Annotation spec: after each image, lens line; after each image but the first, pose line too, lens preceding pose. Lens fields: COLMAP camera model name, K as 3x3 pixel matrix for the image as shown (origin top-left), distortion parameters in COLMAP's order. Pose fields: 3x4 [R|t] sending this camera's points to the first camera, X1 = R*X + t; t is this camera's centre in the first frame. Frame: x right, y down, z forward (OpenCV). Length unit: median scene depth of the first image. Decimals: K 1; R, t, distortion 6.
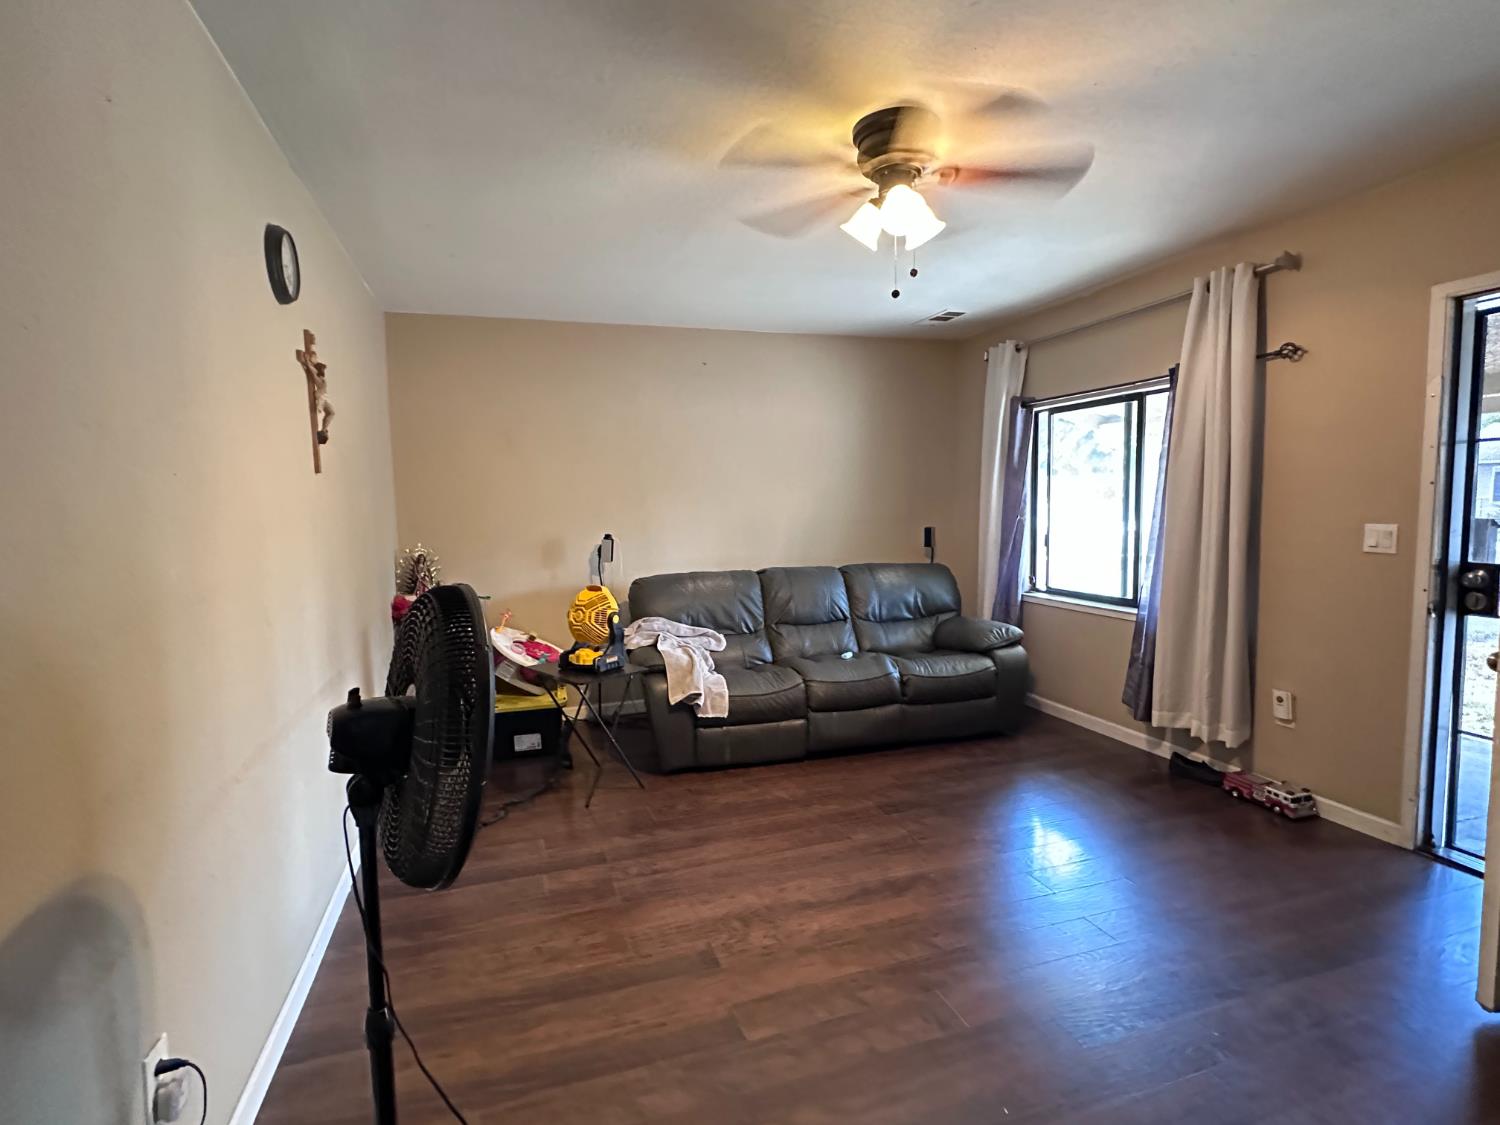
lens RADIAL K [[741.5, 0, 752.2], [0, 741.5, 558.7], [0, 0, 1]] dist [0.000348, 0.000122]
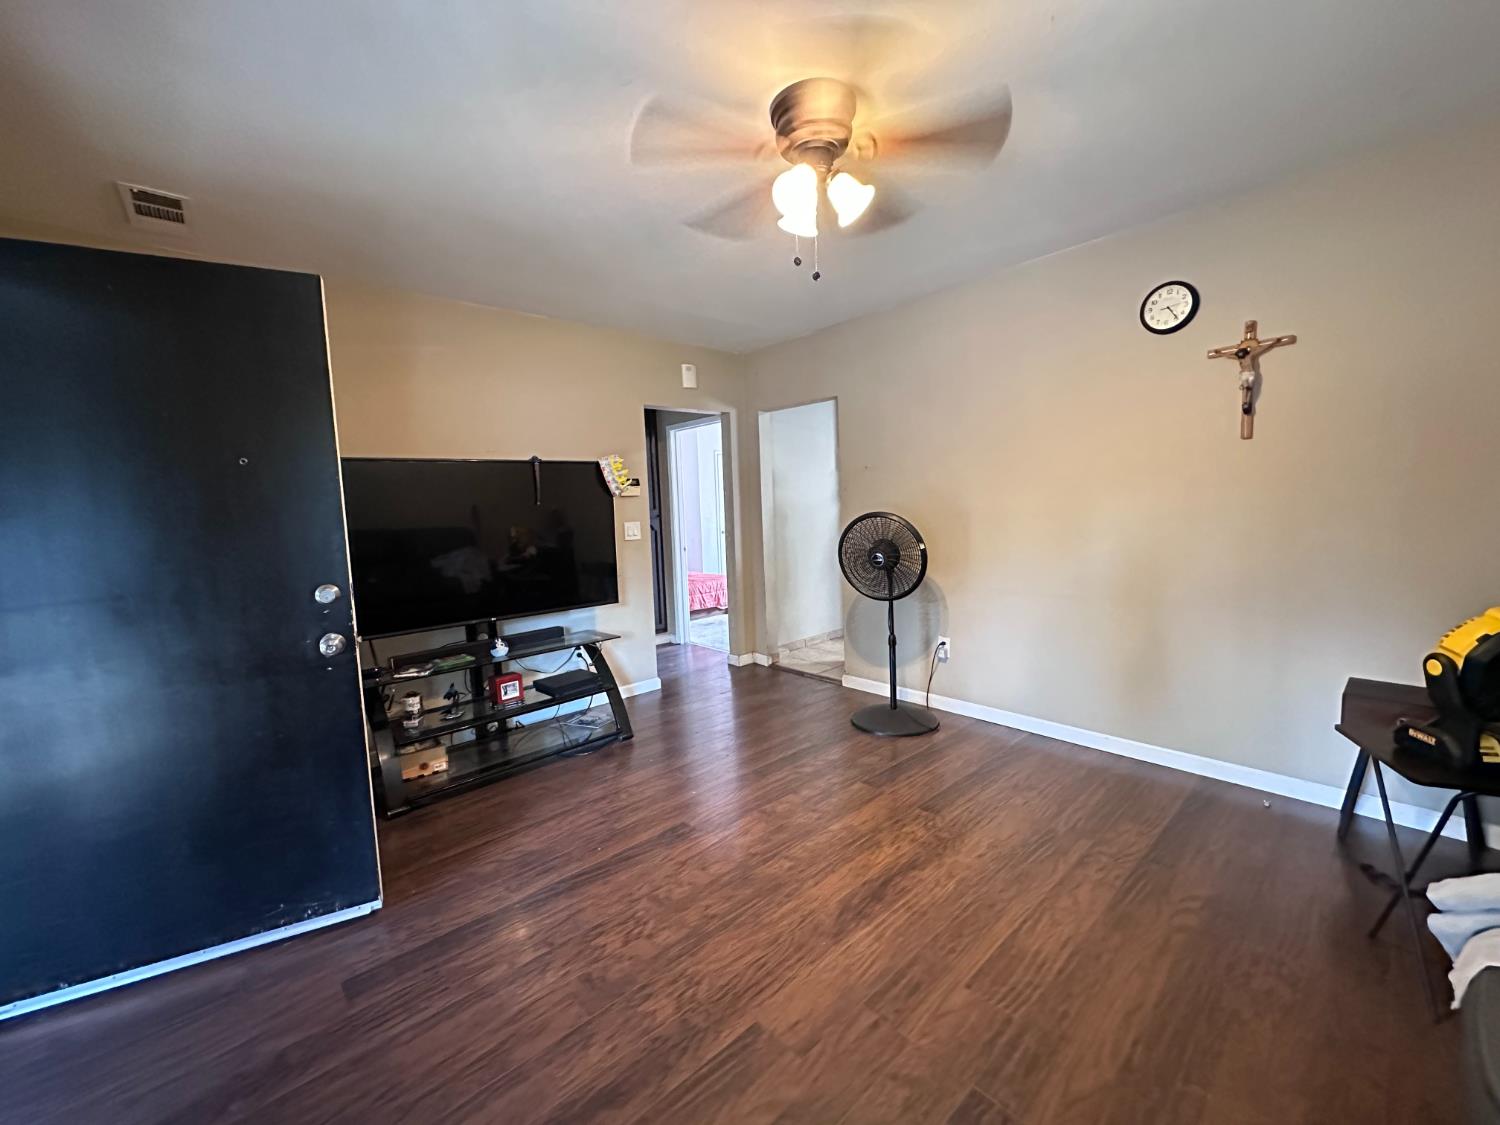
lens RADIAL K [[604.5, 0, 751.7], [0, 604.5, 561.8], [0, 0, 1]] dist [0.000059, 0.000014]
pose [[-0.914715, 0.091848, -0.393523, 0.581785], [0.023541, 0.984285, 0.175012, -0.113188], [0.403413, 0.150823, -0.902502, 1.619438]]
